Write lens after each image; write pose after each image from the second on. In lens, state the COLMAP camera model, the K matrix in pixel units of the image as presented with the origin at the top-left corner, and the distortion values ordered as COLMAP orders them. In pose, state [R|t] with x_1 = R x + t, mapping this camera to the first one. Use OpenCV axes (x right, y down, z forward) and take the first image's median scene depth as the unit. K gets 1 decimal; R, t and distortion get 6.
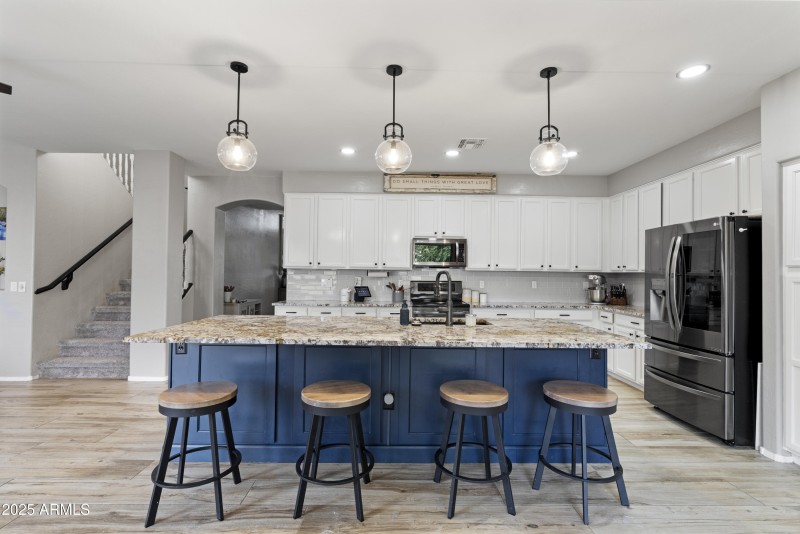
lens RADIAL K [[370.3, 0, 396.3], [0, 370.3, 269.2], [0, 0, 1]] dist [-0.048756, 0.017699]
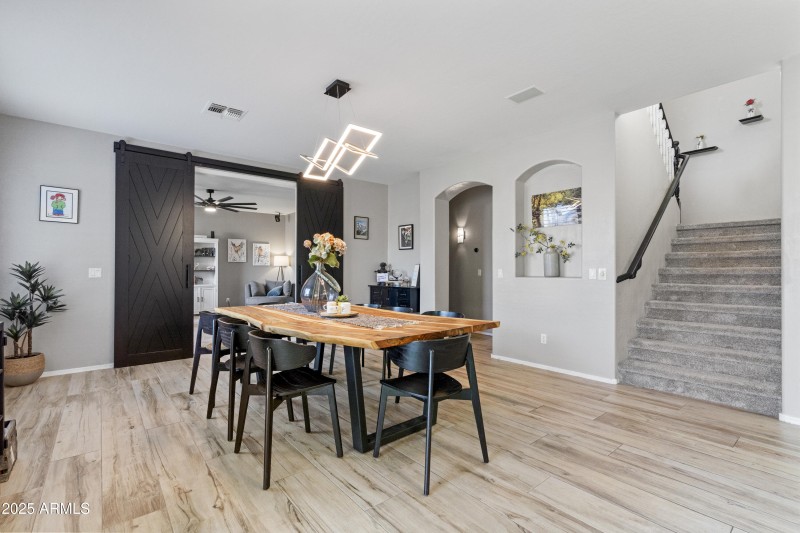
lens RADIAL K [[370.3, 0, 396.3], [0, 370.3, 268.7], [0, 0, 1]] dist [-0.048756, 0.017699]
pose [[0.611029, -0.004860, -0.791593, -0.640428], [0.010829, 0.999939, 0.002220, 0.028466], [0.791534, -0.009928, 0.611045, 0.066749]]
